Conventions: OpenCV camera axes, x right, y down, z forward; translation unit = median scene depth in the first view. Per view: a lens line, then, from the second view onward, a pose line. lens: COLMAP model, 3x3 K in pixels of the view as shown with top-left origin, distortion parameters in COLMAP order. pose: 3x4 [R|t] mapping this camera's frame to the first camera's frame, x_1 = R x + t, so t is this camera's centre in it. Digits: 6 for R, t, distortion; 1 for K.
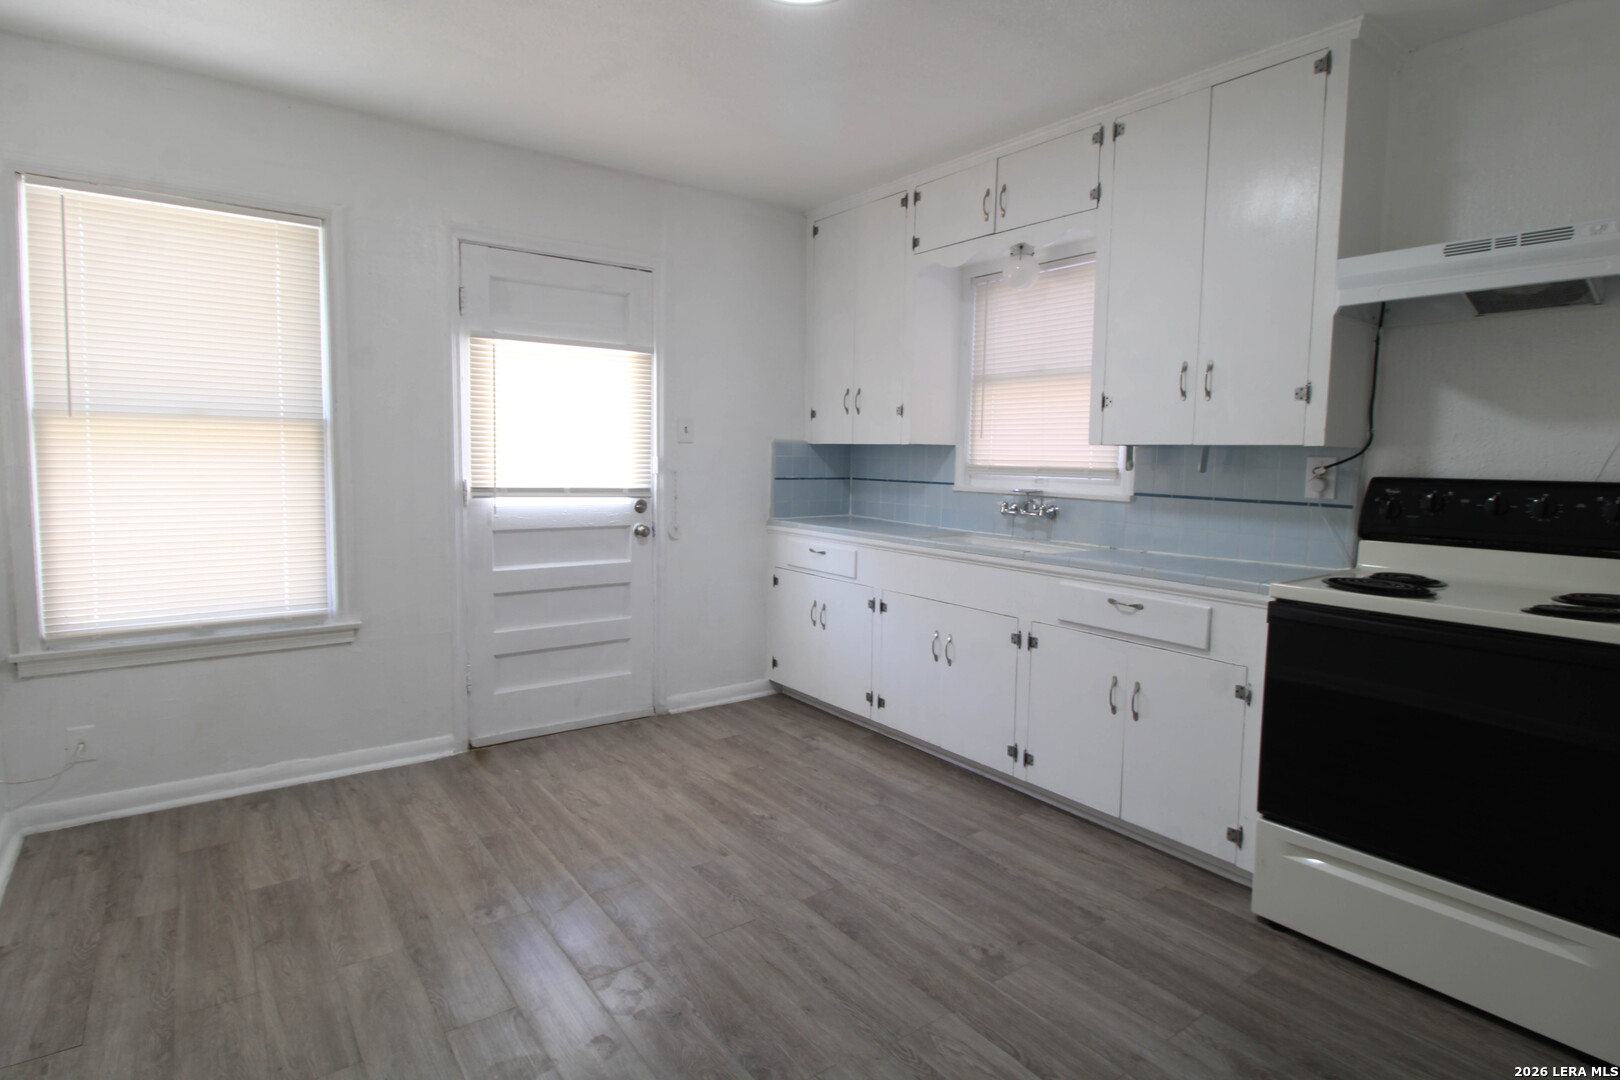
lens RADIAL K [[837.4, 0, 820.9], [0, 837.4, 542.3], [0, 0, 1]] dist [0.002762, -0.010595]
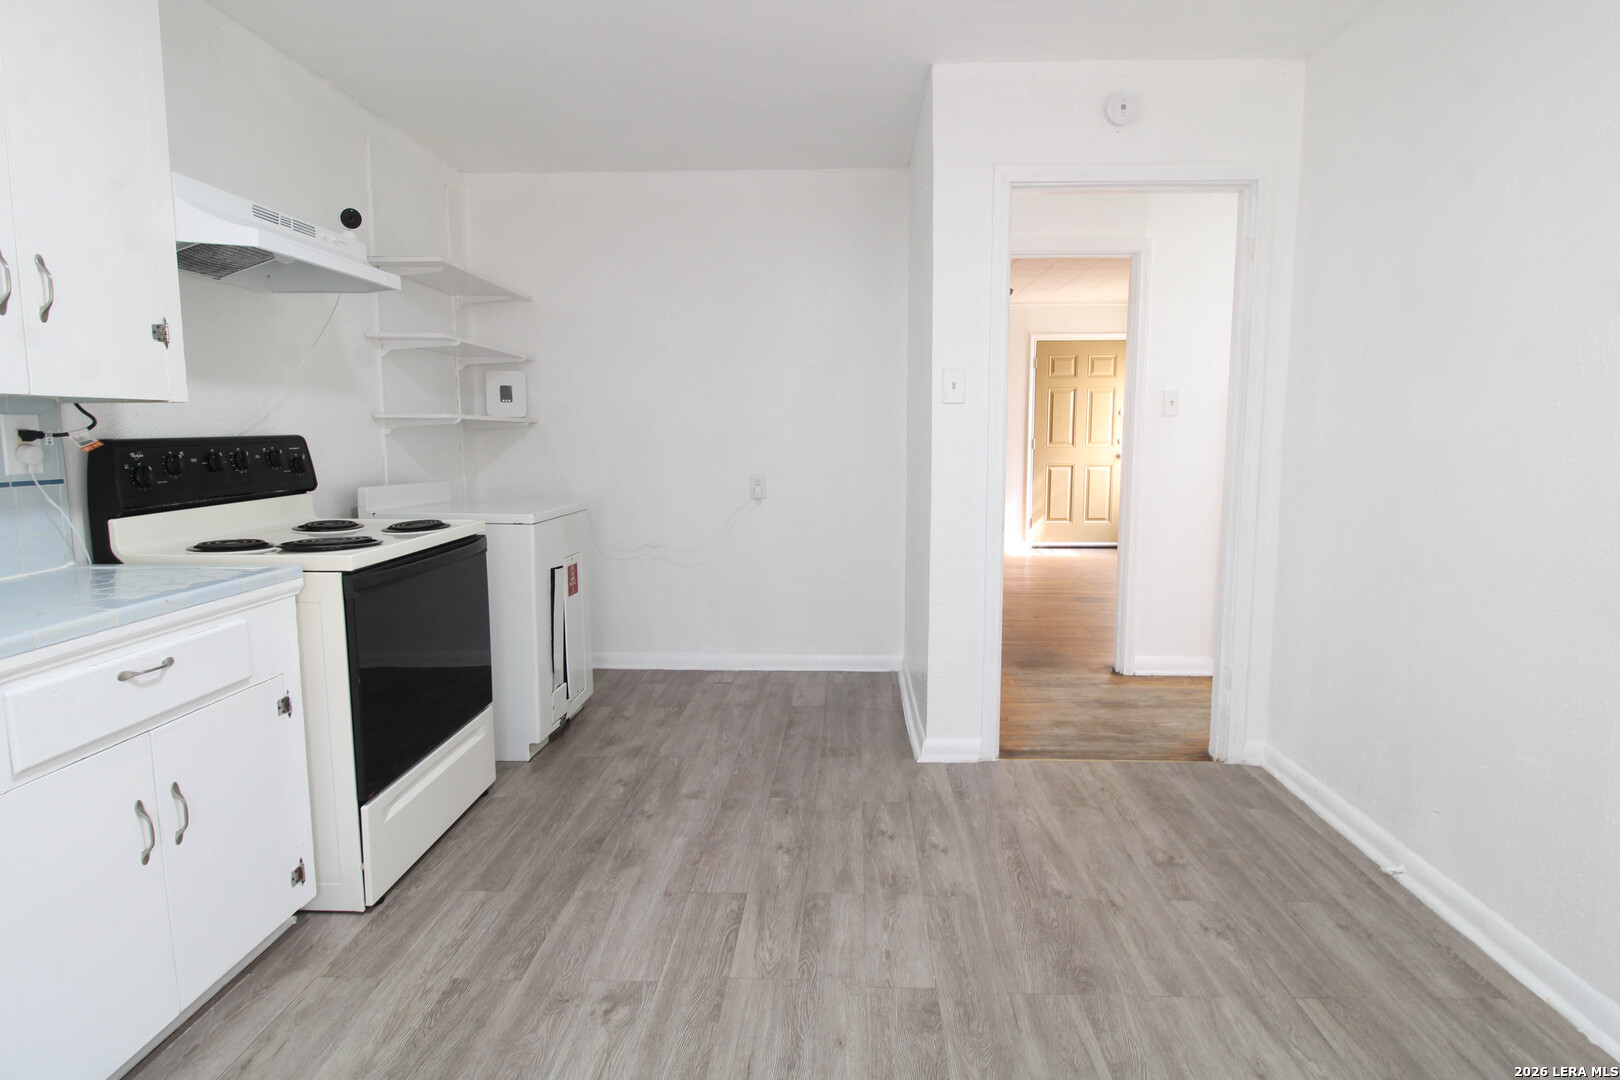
lens RADIAL K [[837.4, 0, 822.8], [0, 837.4, 537.7], [0, 0, 1]] dist [0.002762, -0.010595]
pose [[-0.779582, -0.100653, 0.618159, -0.442368], [0.048828, 0.974230, 0.220210, -0.150474], [-0.624394, 0.201856, -0.754577, 1.392374]]
